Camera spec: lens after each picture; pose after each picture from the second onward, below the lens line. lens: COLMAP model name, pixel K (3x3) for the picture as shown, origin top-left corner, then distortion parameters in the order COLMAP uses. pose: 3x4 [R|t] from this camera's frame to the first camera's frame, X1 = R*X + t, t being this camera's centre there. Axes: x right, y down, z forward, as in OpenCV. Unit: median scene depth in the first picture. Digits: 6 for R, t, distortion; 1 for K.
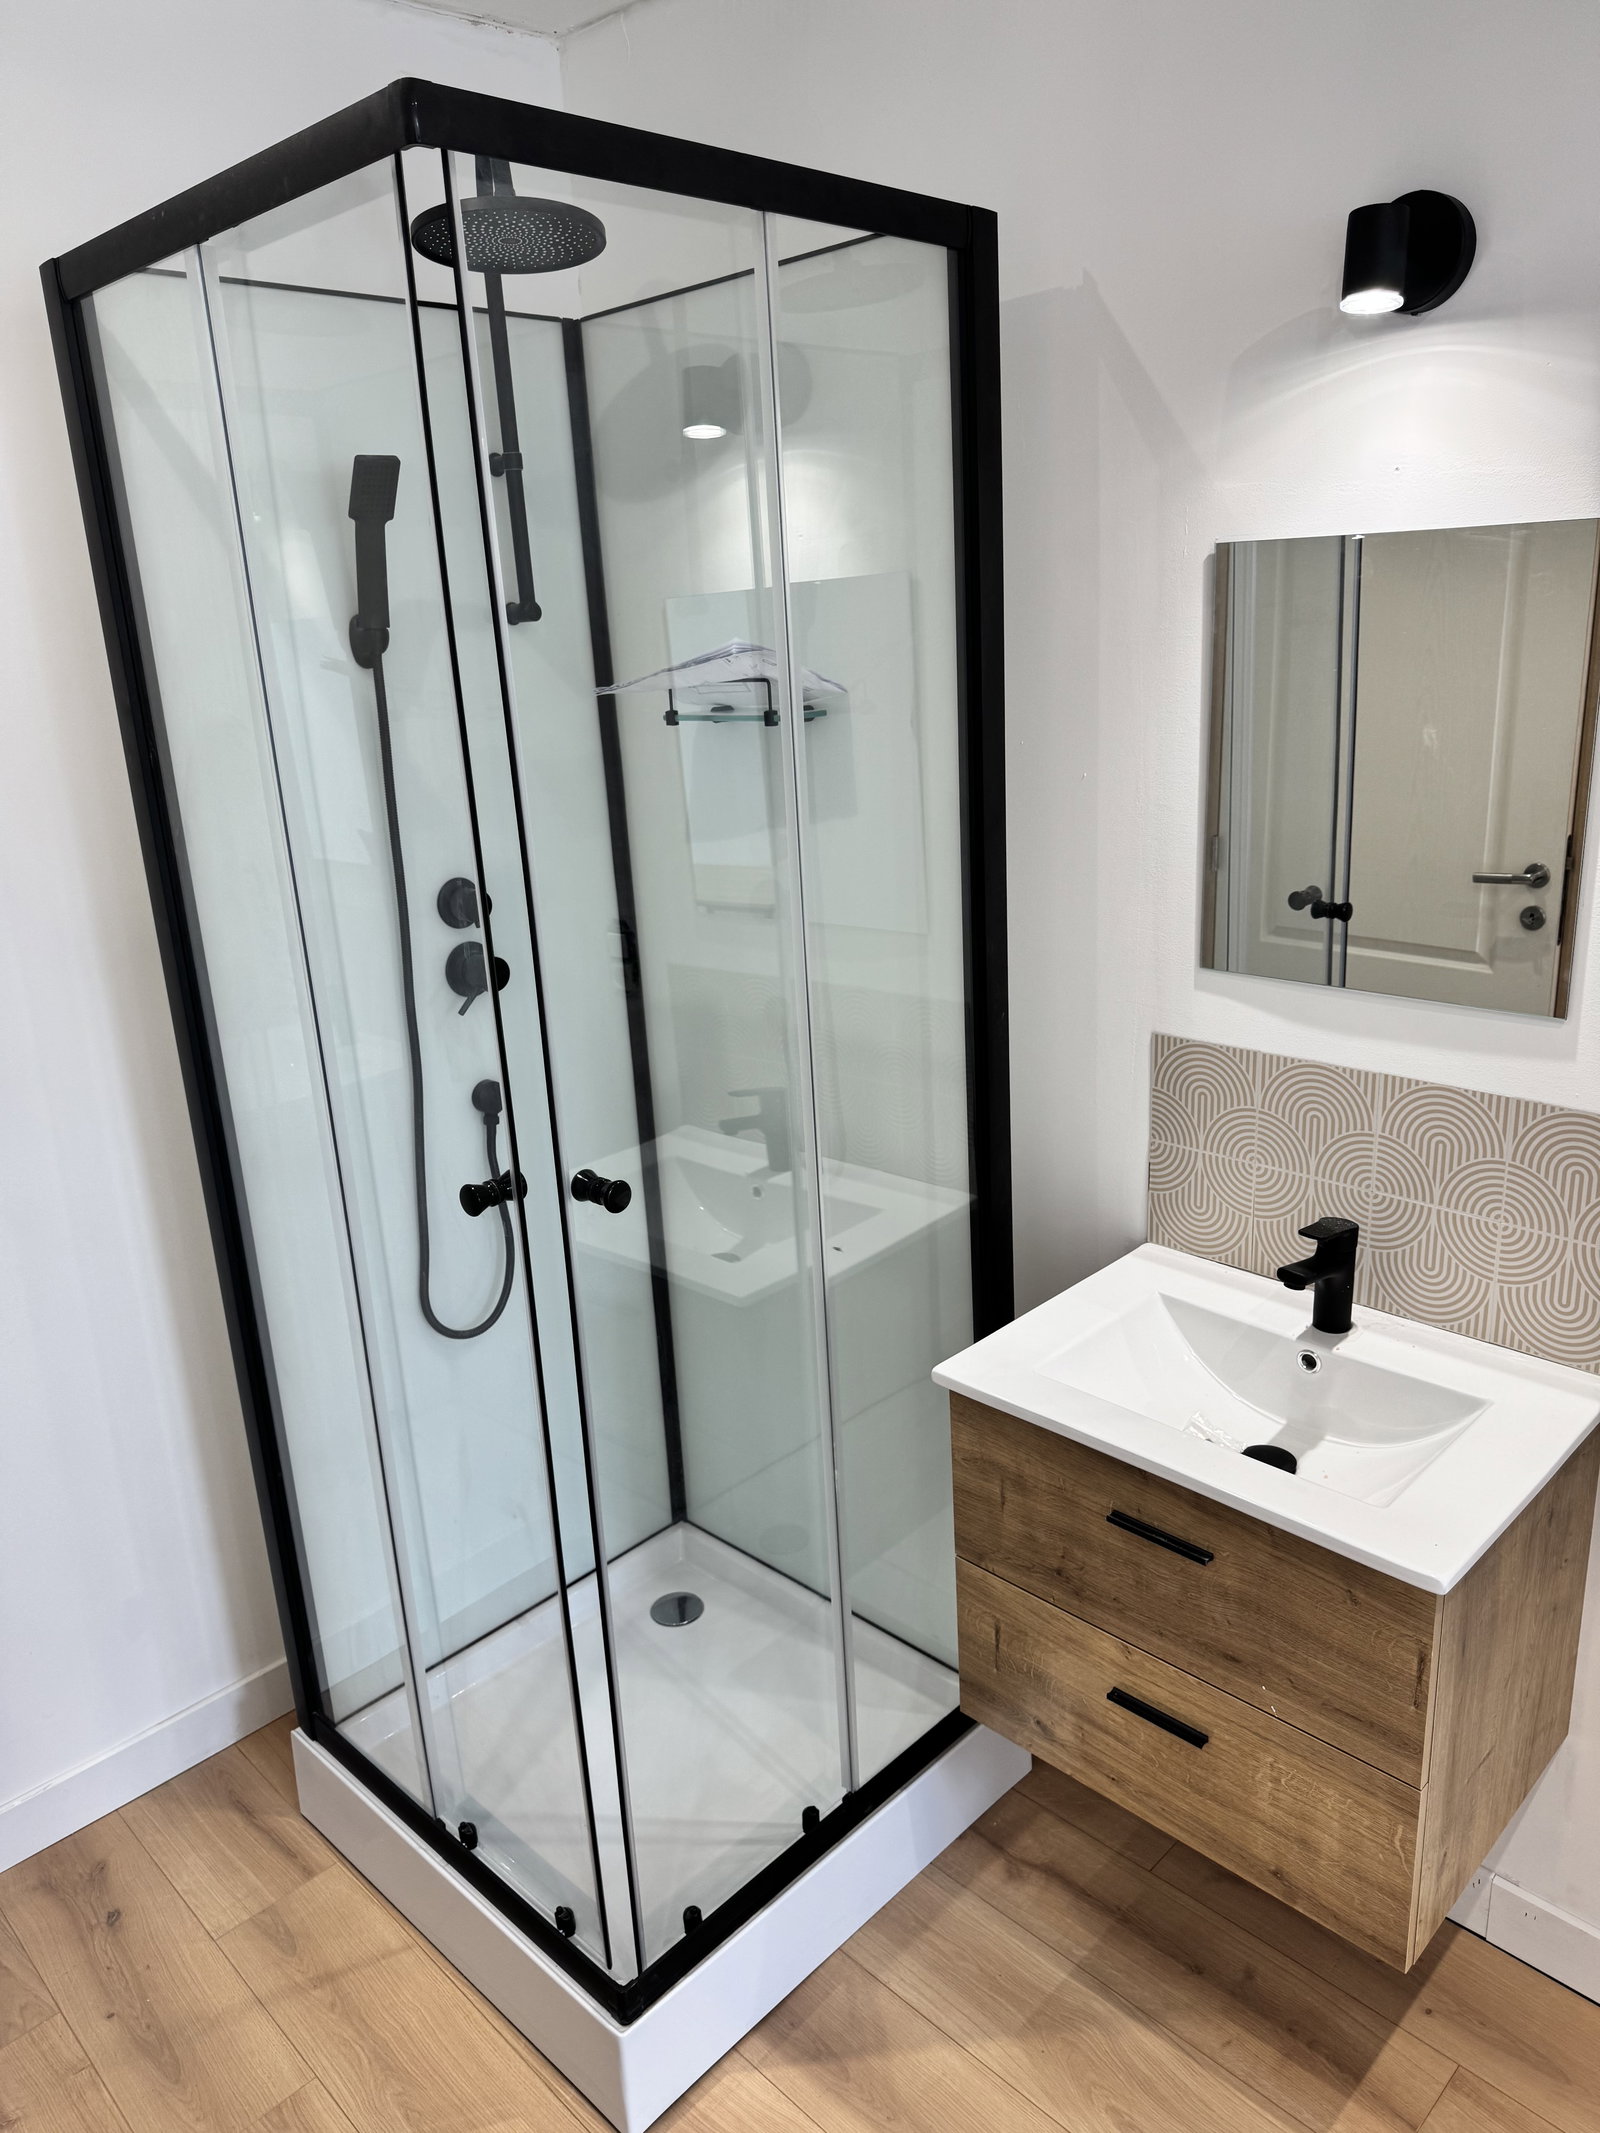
lens RADIAL K [[1502.5, 0, 796.4], [0, 1502.5, 1051.3], [0, 0, 1]] dist [0.052983, -0.070549]
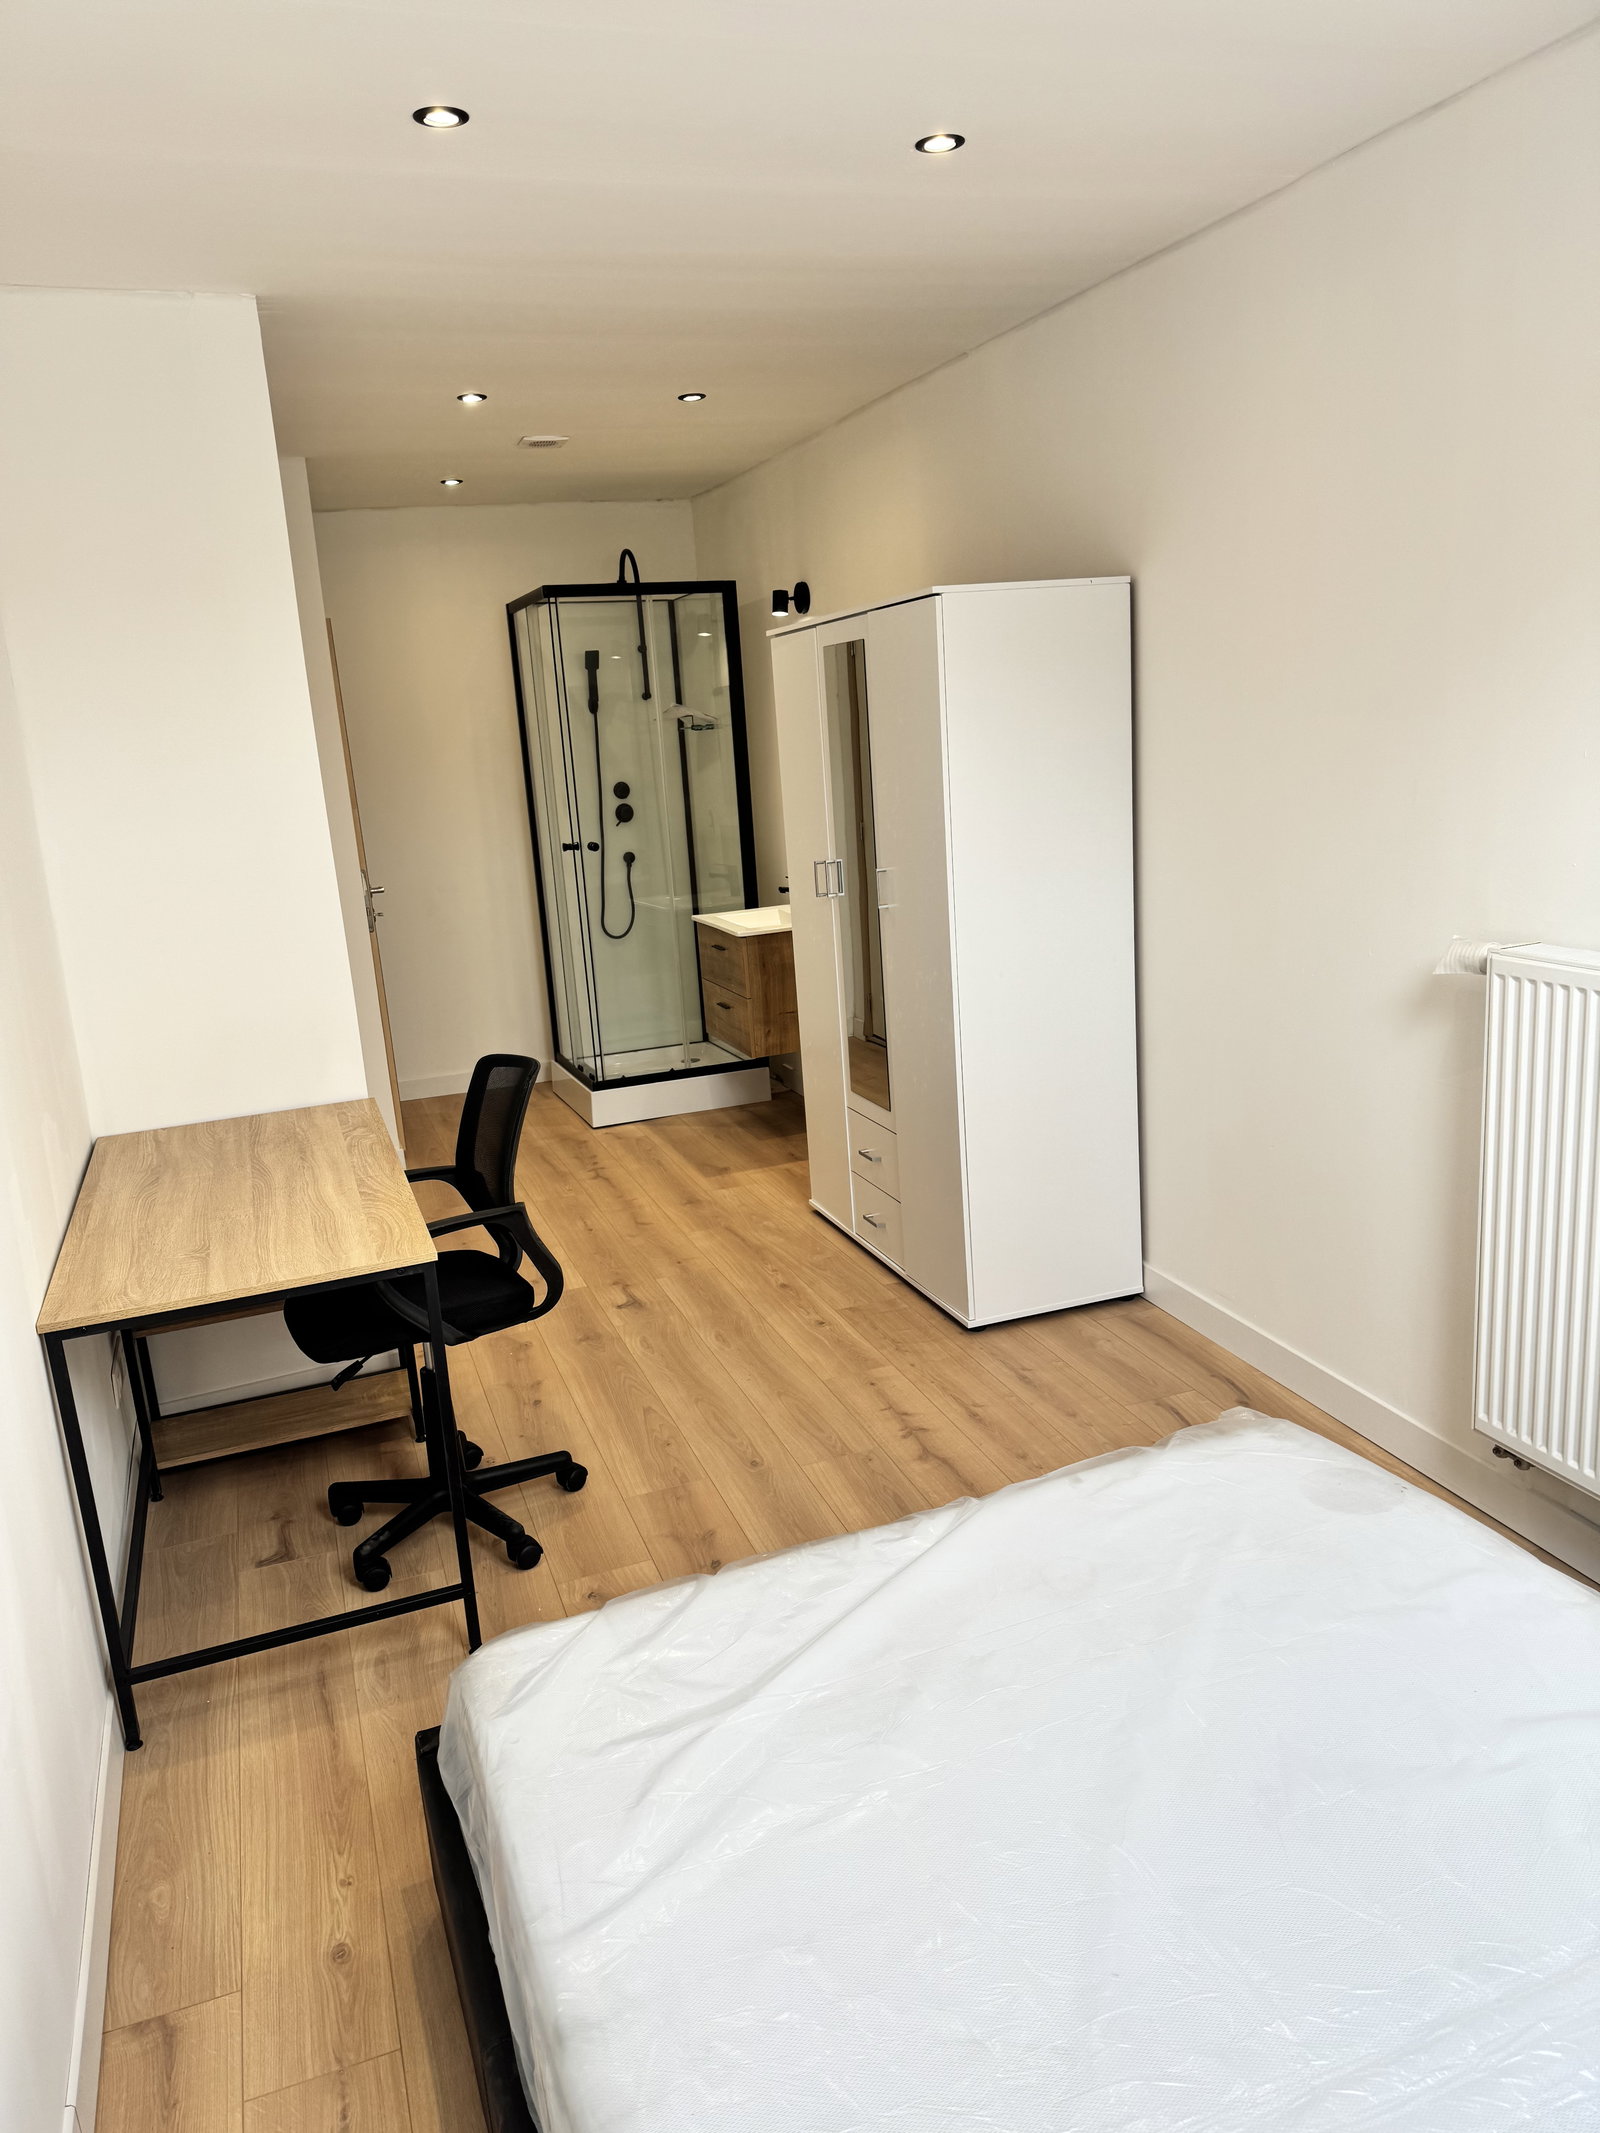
lens RADIAL K [[1502.5, 0, 813.8], [0, 1502.5, 1081.8], [0, 0, 1]] dist [0.052983, -0.070549]
pose [[0.912406, 0.090658, -0.399120, 1.723651], [-0.103029, 0.994632, -0.009603, 0.586476], [0.396107, 0.049883, 0.916848, -1.984480]]
